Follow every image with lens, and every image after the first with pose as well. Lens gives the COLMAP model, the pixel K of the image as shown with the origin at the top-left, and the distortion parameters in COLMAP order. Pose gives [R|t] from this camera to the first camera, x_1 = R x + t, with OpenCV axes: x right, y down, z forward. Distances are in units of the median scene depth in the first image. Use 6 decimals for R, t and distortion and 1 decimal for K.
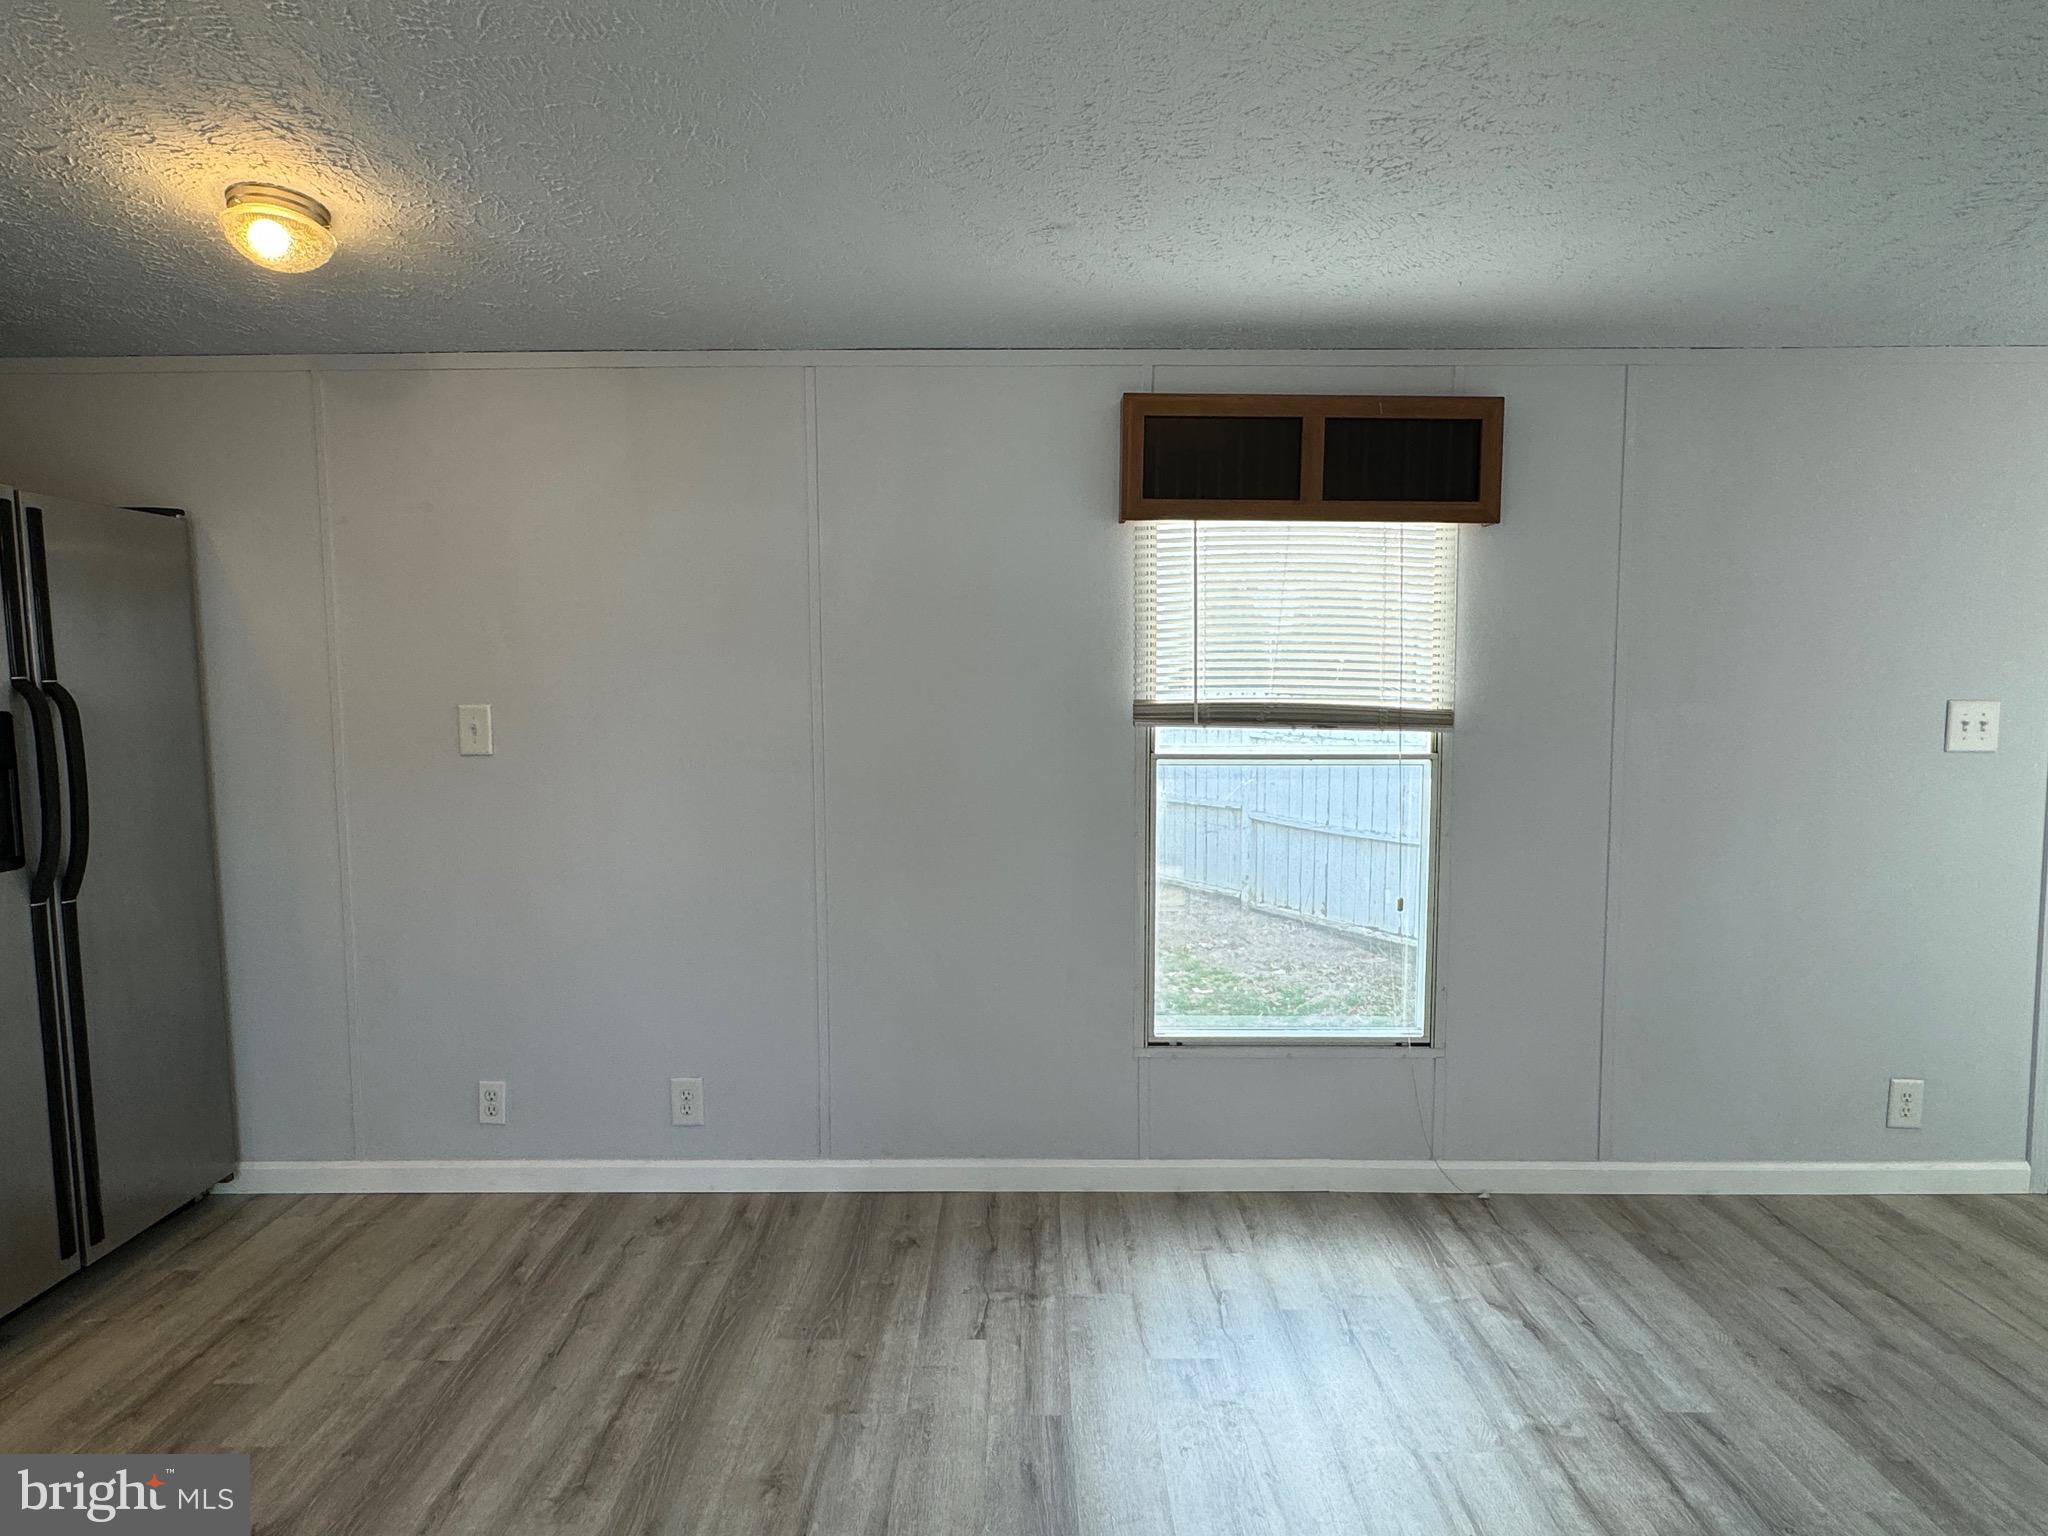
lens RADIAL K [[1173.9, 0, 1015.2], [0, 1173.9, 772.4], [0, 0, 1]] dist [-0.005138, 0.002196]
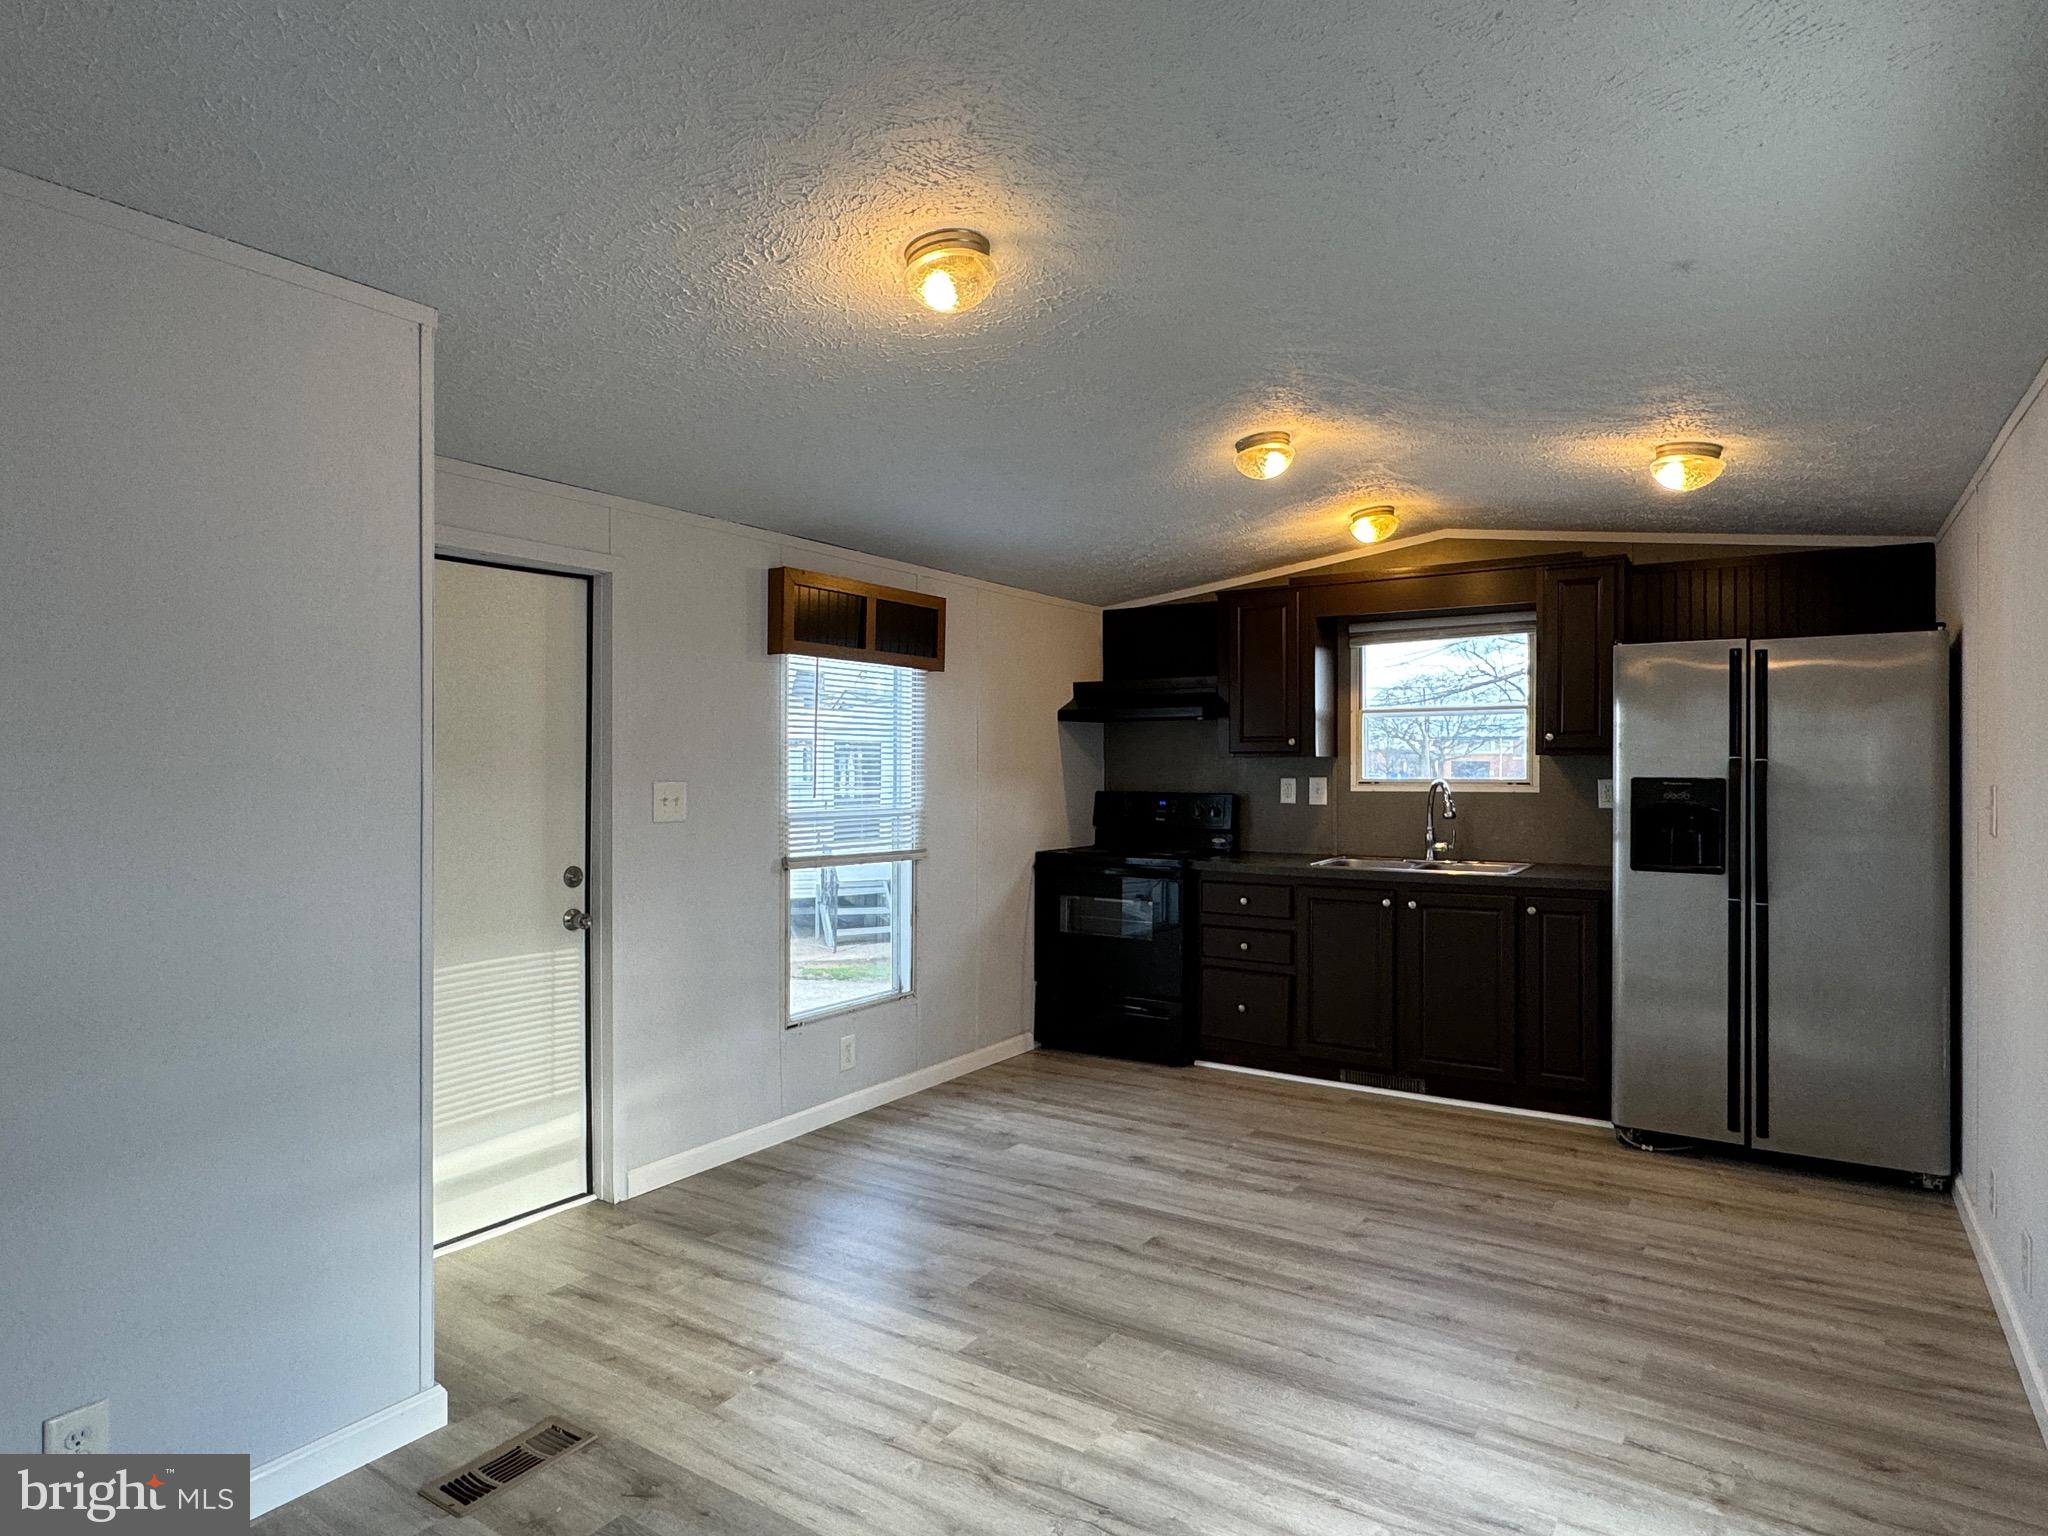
lens RADIAL K [[1173.9, 0, 1024.4], [0, 1173.9, 769.1], [0, 0, 1]] dist [-0.005138, 0.002196]
pose [[-0.540482, 0.010187, -0.841294, 0.948176], [-0.066944, 0.996236, 0.055070, -0.081003], [0.838688, 0.086084, -0.537765, 0.958730]]
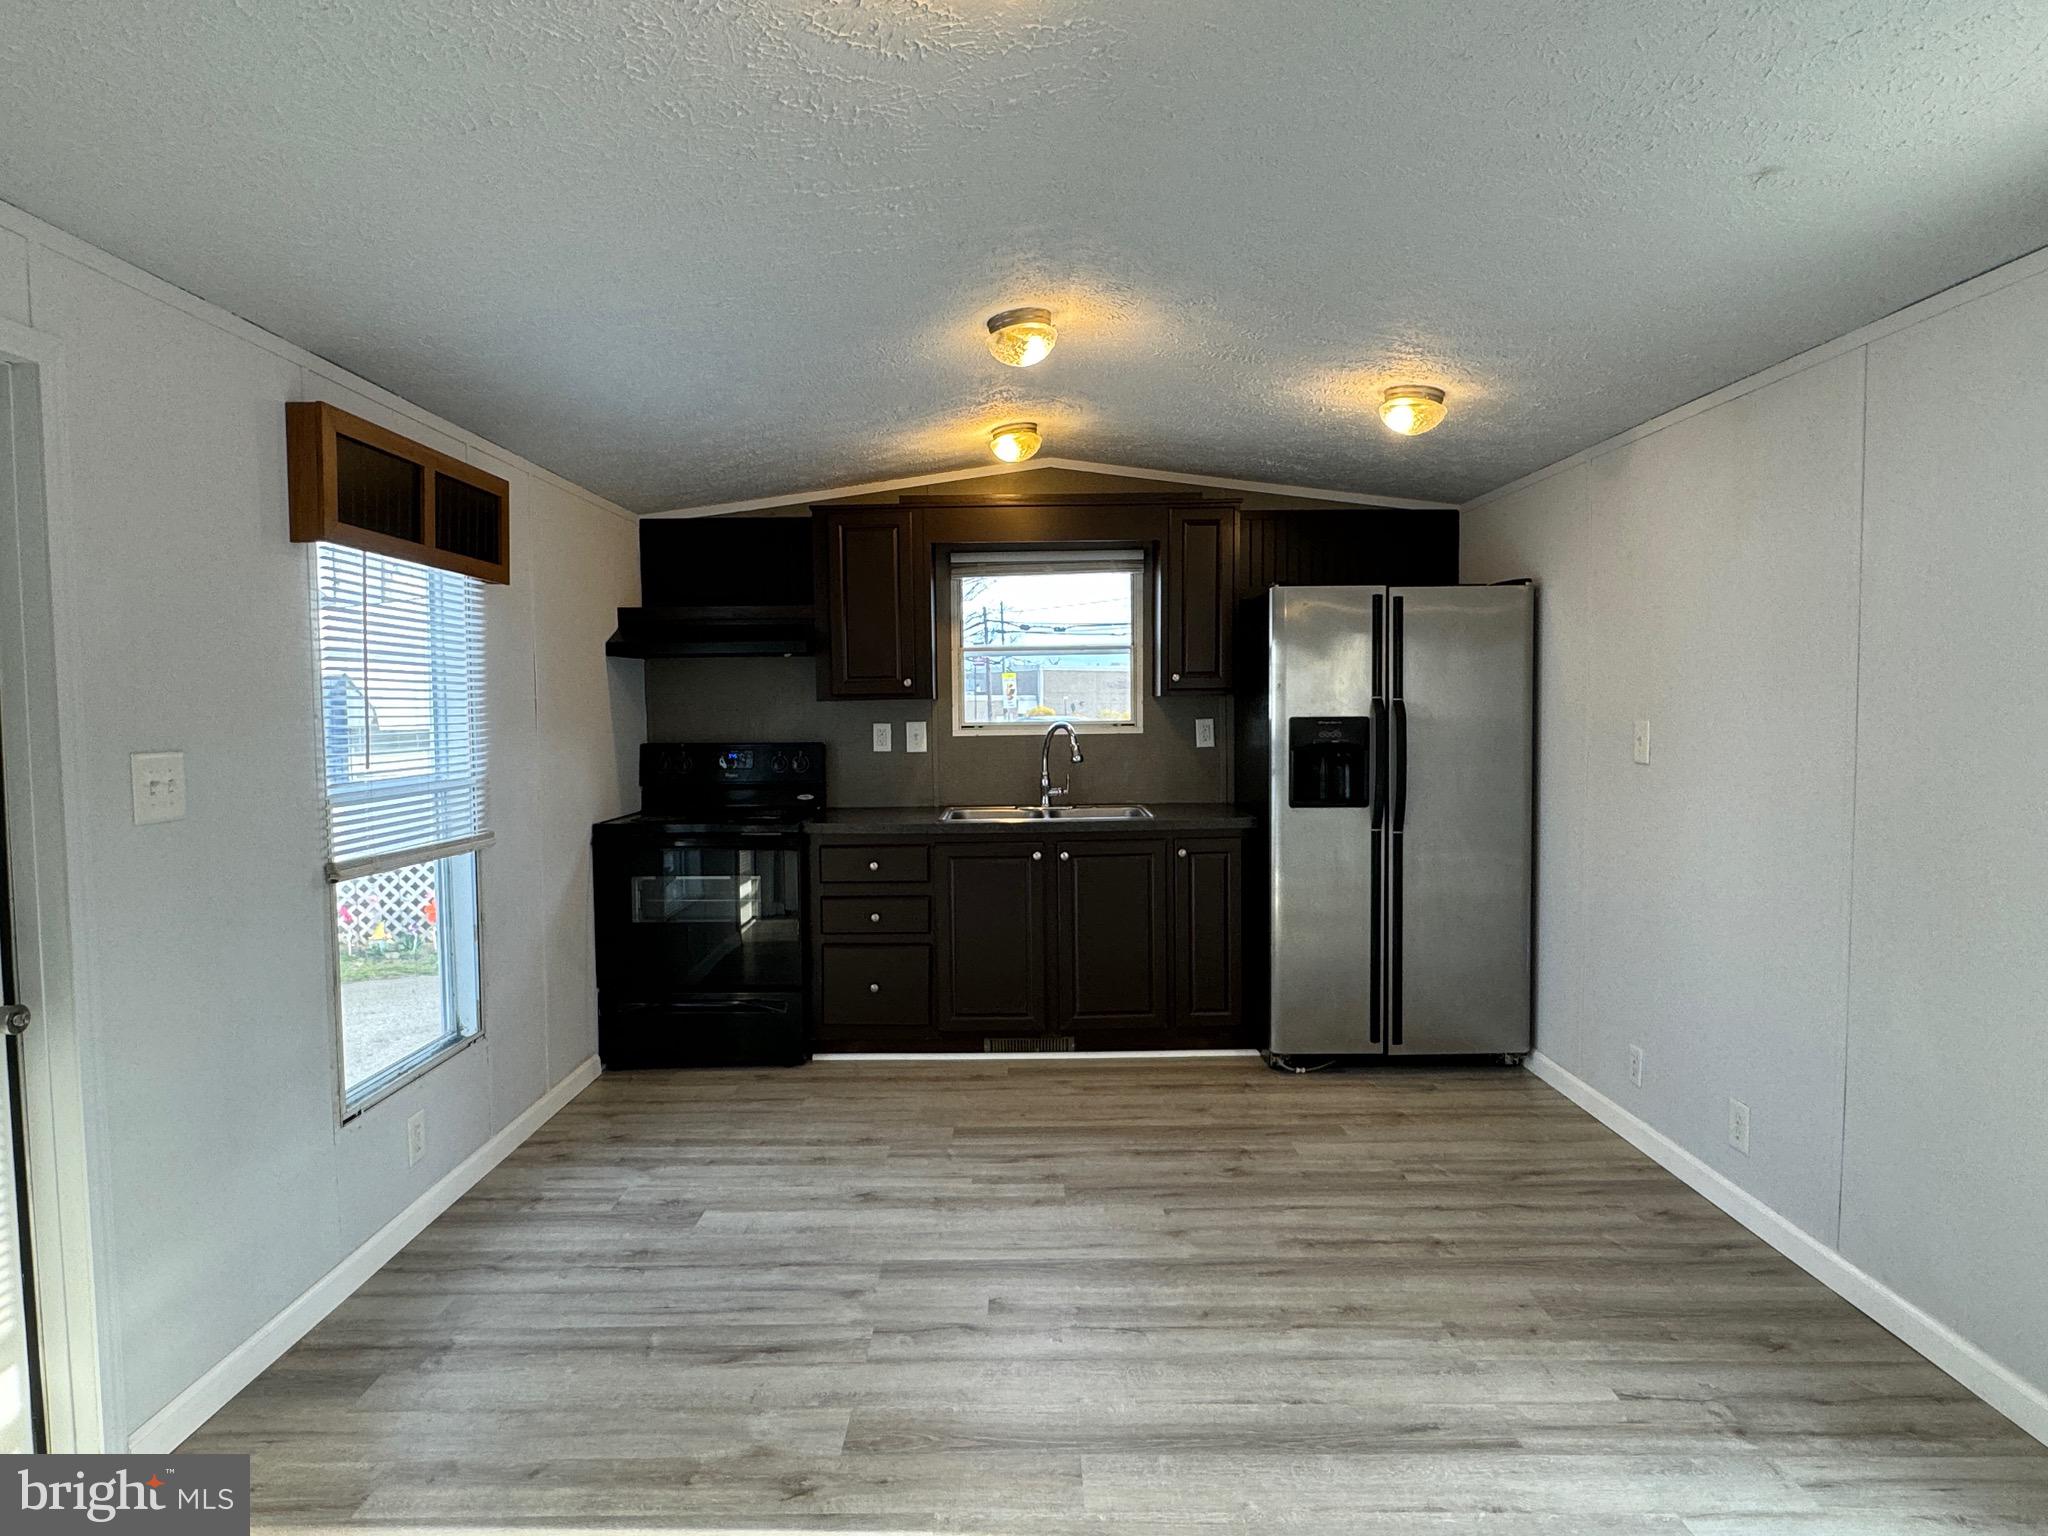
lens RADIAL K [[1173.9, 0, 1016.6], [0, 1173.9, 772.7], [0, 0, 1]] dist [-0.005138, 0.002196]
pose [[0.003923, 0.067720, -0.997697, 0.799844], [-0.073438, 0.995030, 0.067250, -0.043530], [0.997292, 0.073005, 0.008877, 0.424441]]
